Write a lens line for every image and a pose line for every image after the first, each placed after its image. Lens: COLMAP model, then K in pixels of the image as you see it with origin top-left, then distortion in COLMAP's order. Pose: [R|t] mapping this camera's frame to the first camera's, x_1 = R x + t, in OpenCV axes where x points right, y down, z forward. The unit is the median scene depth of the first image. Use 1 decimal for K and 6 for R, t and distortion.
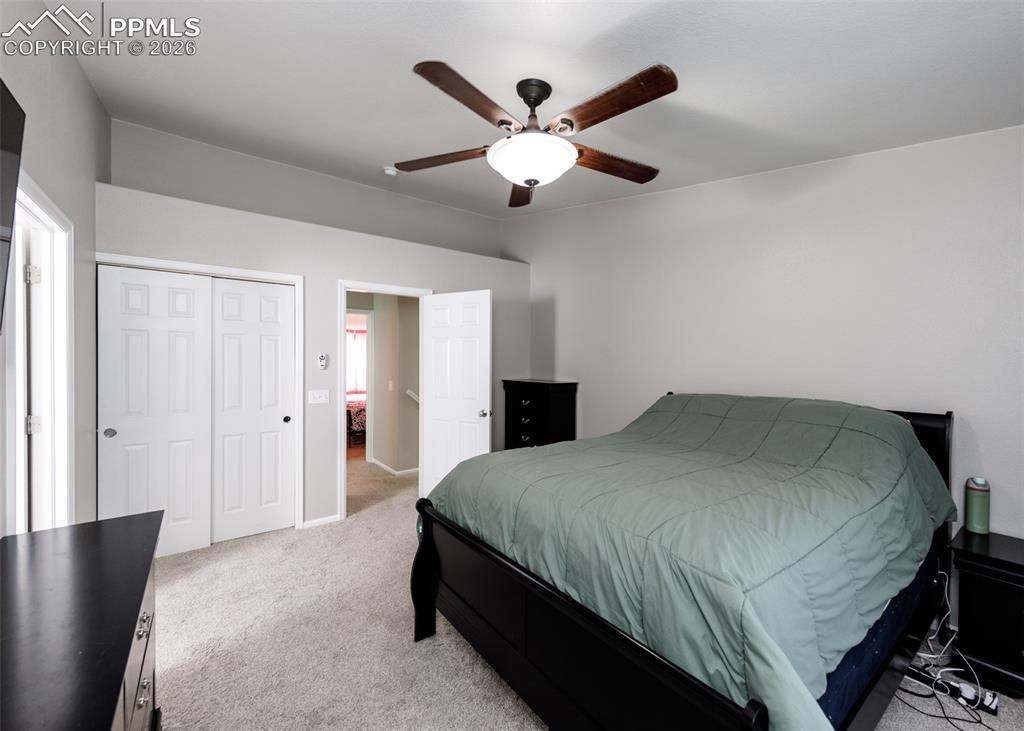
lens RADIAL K [[445.7, 0, 515.4], [0, 445.7, 360.8], [0, 0, 1]] dist [0.002309, 0.000014]
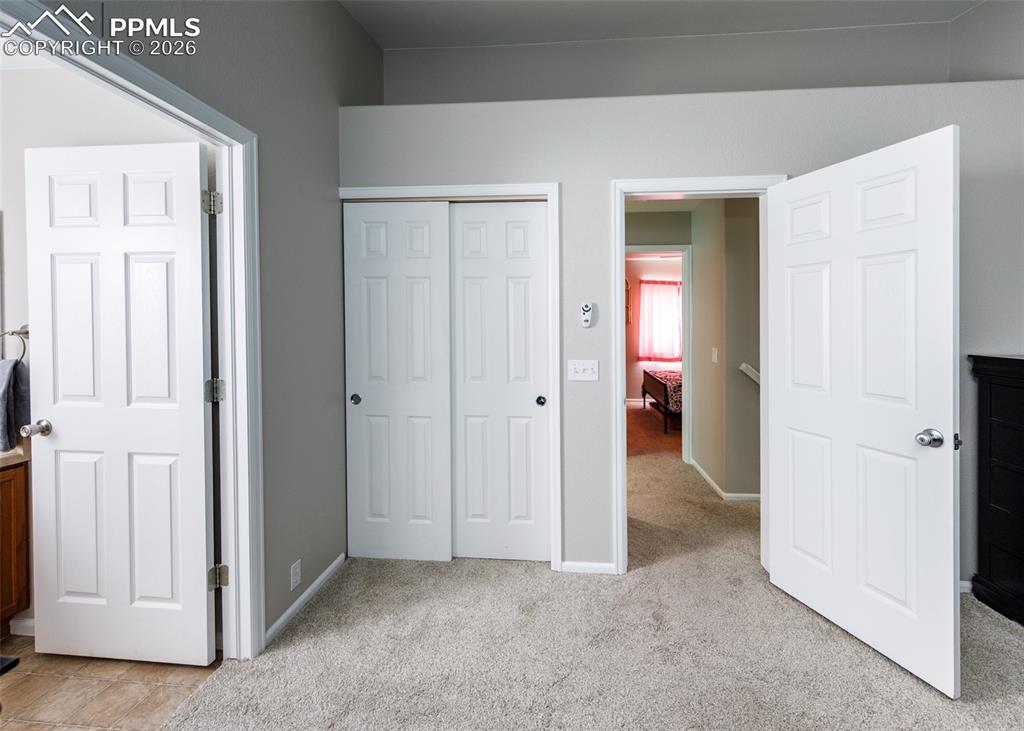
lens RADIAL K [[445.7, 0, 525.0], [0, 445.7, 321.9], [0, 0, 1]] dist [0.002309, 0.000014]
pose [[0.750554, -0.003737, -0.660798, -0.083419], [0.000650, 0.999988, -0.004917, 0.015088], [0.660809, 0.003261, 0.750547, 0.468850]]
